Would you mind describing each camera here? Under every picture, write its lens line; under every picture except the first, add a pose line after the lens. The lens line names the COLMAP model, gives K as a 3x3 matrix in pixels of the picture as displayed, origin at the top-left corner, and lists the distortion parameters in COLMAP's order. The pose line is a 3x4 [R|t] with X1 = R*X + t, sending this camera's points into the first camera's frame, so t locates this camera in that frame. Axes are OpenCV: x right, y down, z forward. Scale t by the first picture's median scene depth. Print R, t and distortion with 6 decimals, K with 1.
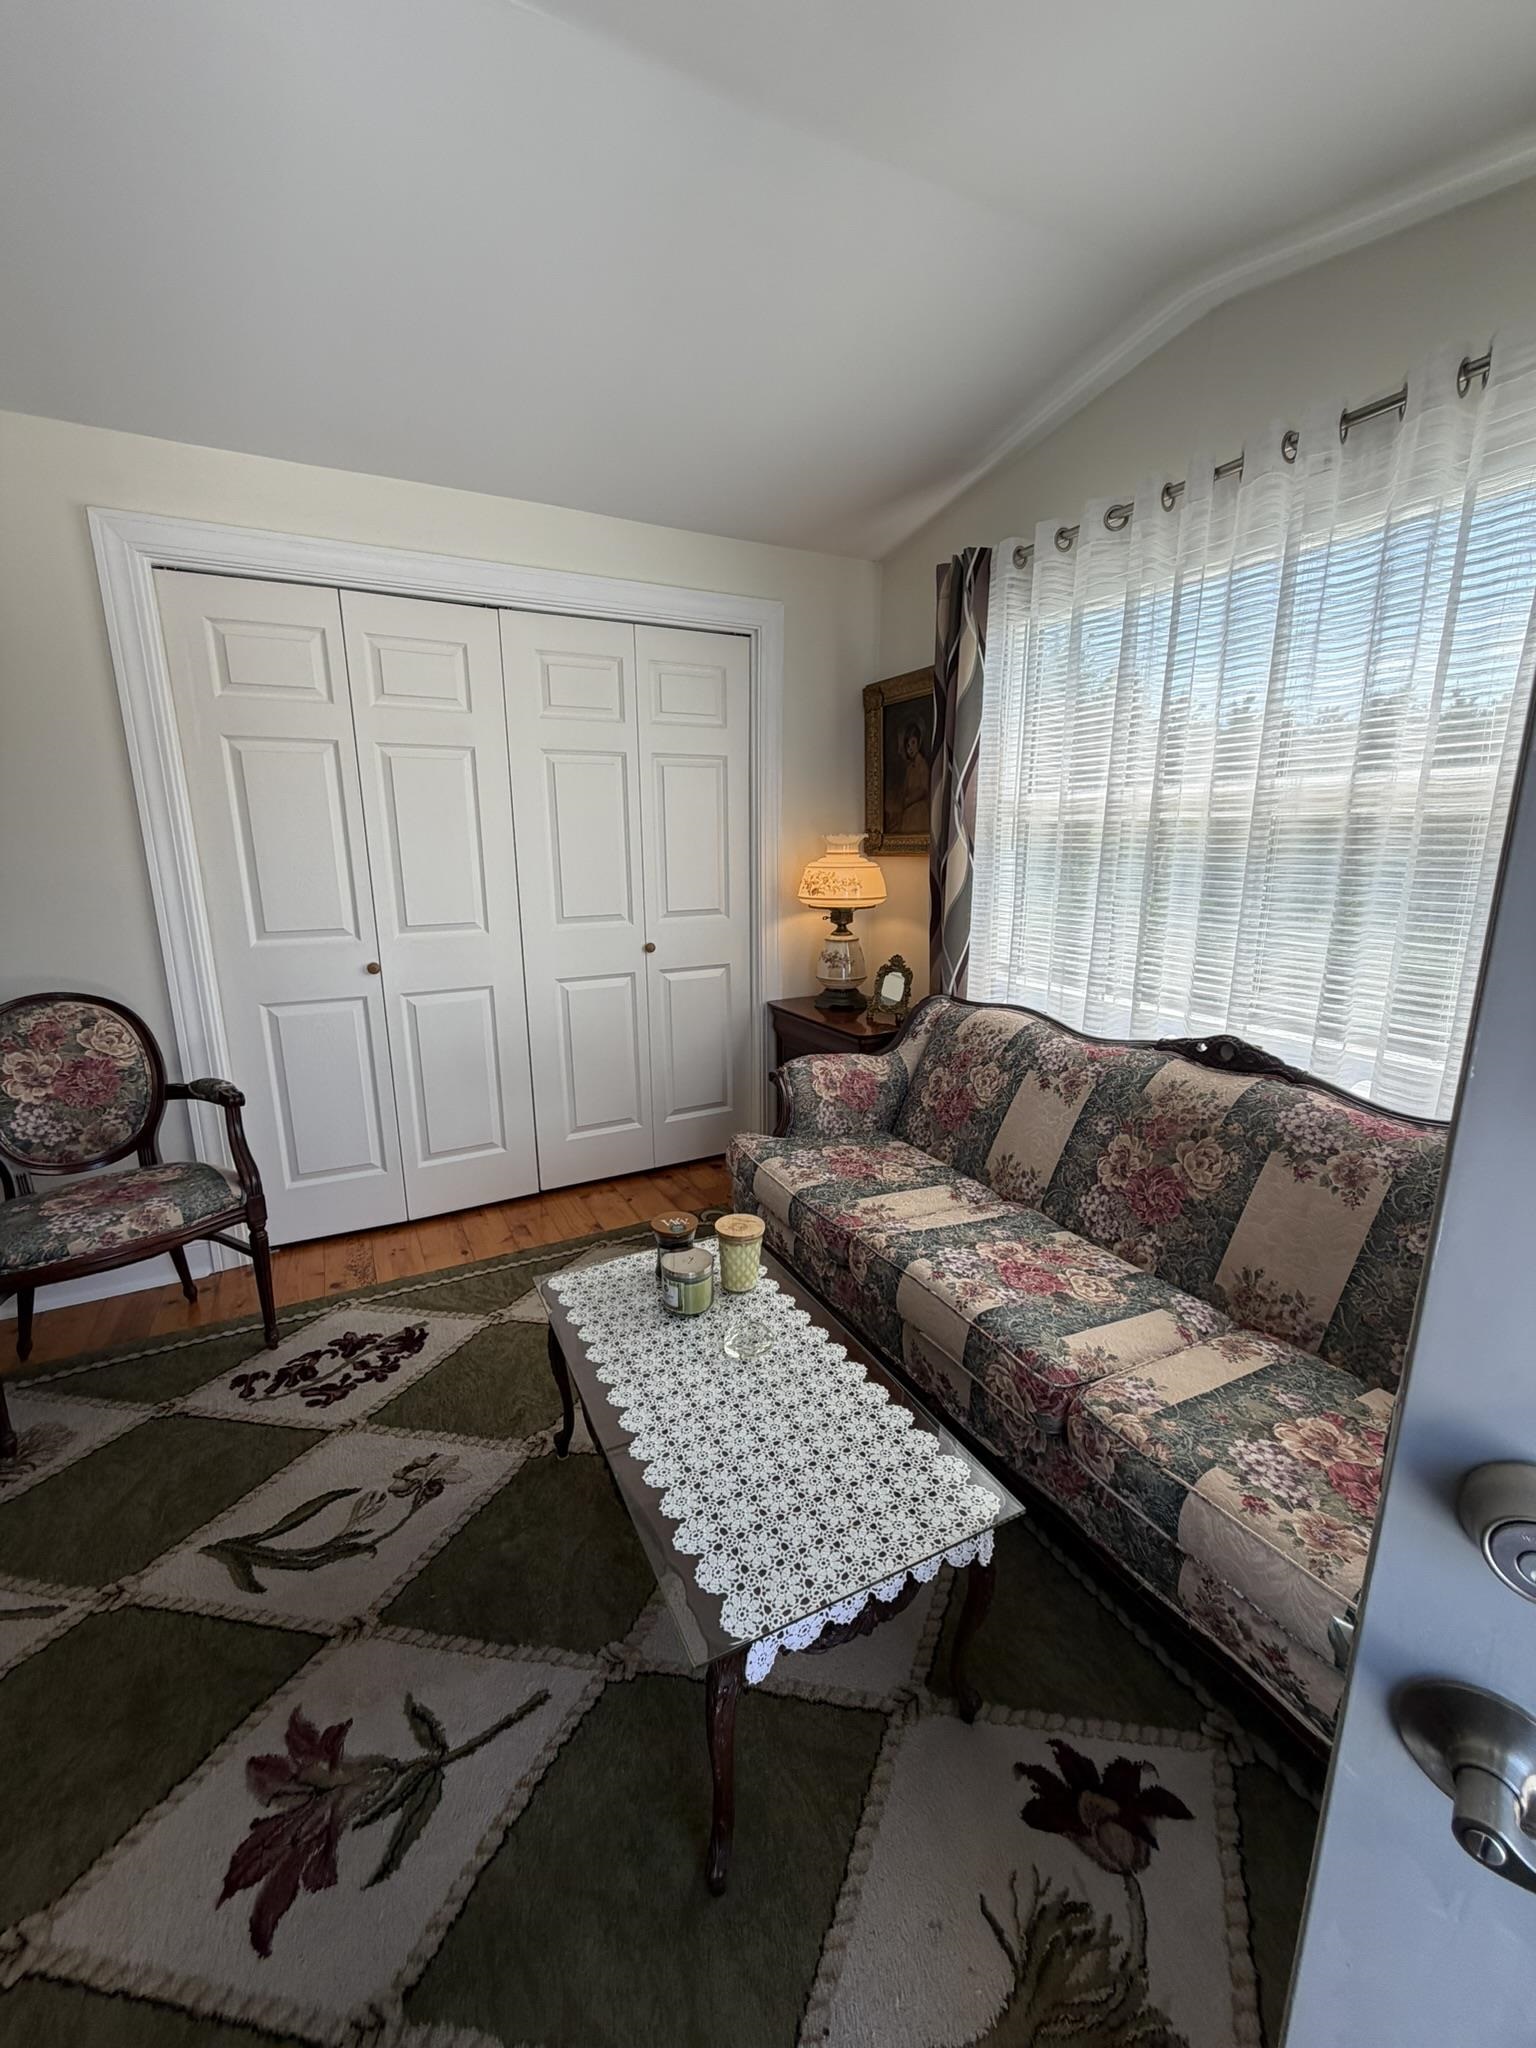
lens RADIAL K [[817.9, 0, 776.3], [0, 817.9, 1023.8], [0, 0, 1]] dist [-0.001529, 0.000442]
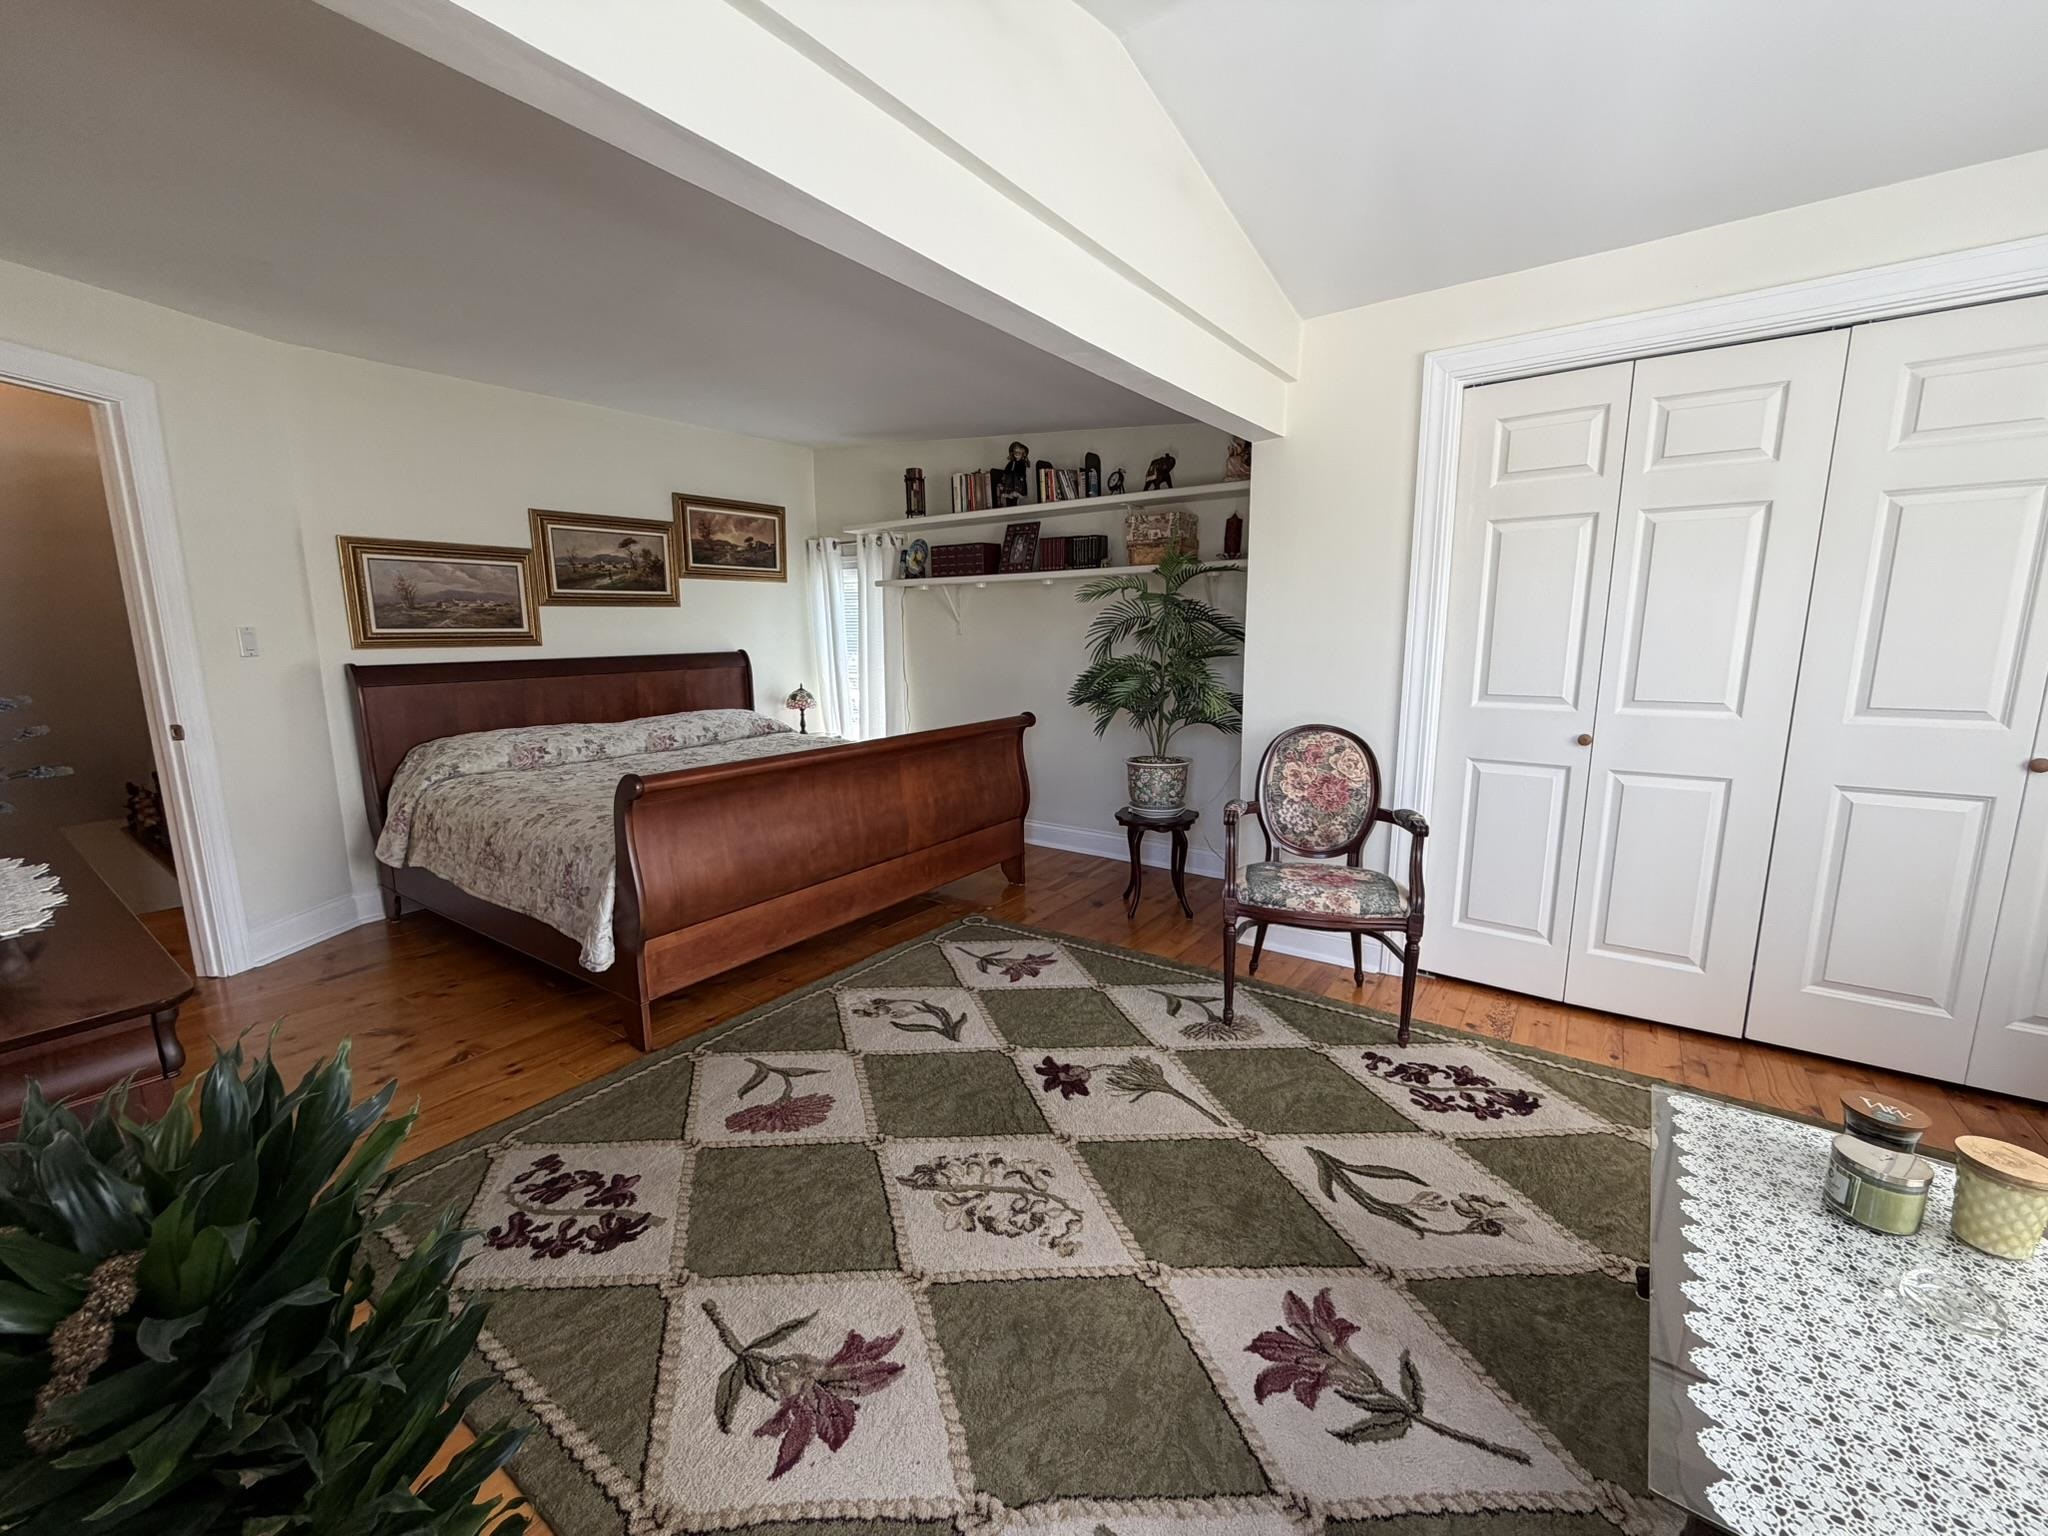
lens RADIAL K [[817.9, 0, 1023.0], [0, 817.9, 767.3], [0, 0, 1]] dist [-0.001529, 0.000442]
pose [[0.441465, 0.153128, -0.884115, 0.118288], [-0.188496, 0.979170, 0.075469, 0.025261], [0.877256, 0.133335, 0.461134, -0.062164]]
